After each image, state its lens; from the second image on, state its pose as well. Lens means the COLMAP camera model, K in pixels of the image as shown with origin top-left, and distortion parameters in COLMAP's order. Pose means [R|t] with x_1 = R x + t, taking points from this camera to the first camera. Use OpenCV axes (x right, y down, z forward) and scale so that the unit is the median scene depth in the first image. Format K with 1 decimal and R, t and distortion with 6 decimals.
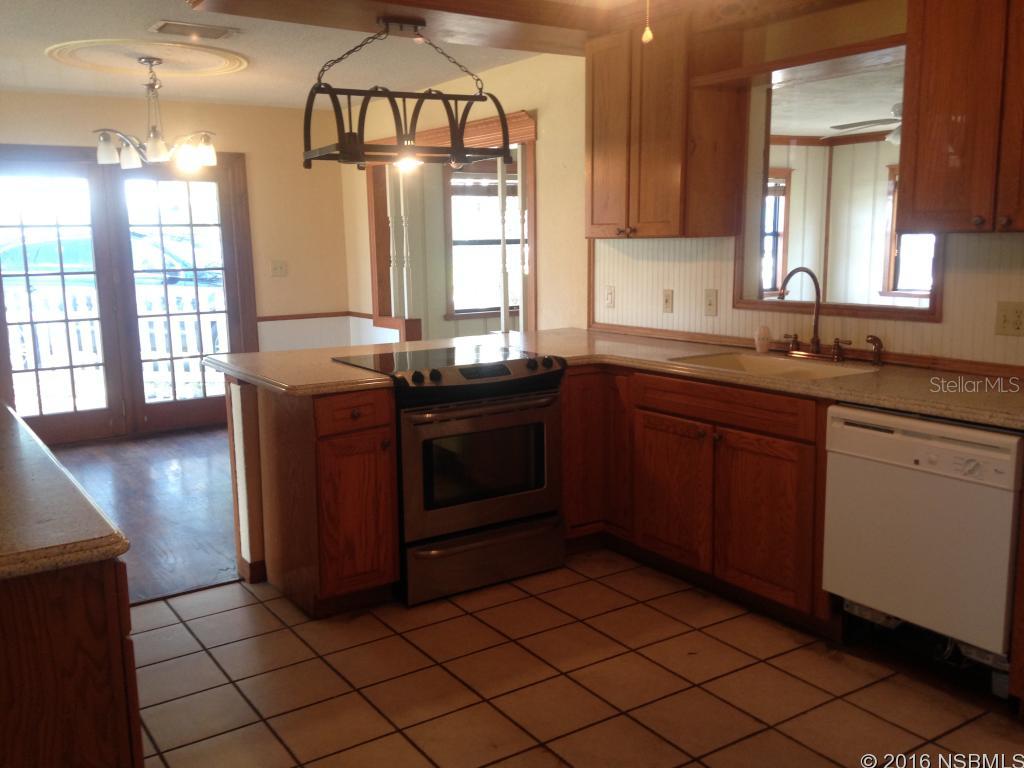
lens RADIAL K [[963.6, 0, 467.3], [0, 963.6, 394.9], [0, 0, 1]] dist [0.053588, 0.000000]
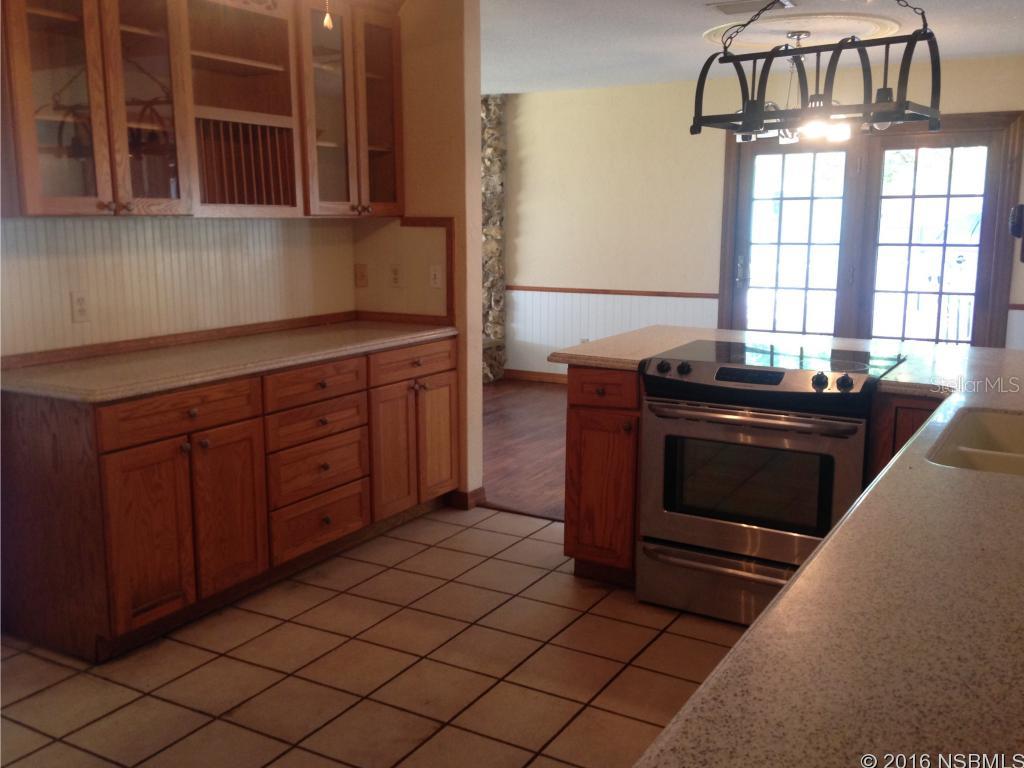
lens RADIAL K [[963.6, 0, 509.6], [0, 963.6, 383.2], [0, 0, 1]] dist [0.053588, 0.000000]
pose [[0.428905, 0.174392, -0.886357, 0.649196], [-0.153356, 0.981003, 0.118805, -0.081988], [0.890237, 0.084972, 0.447501, 0.406176]]
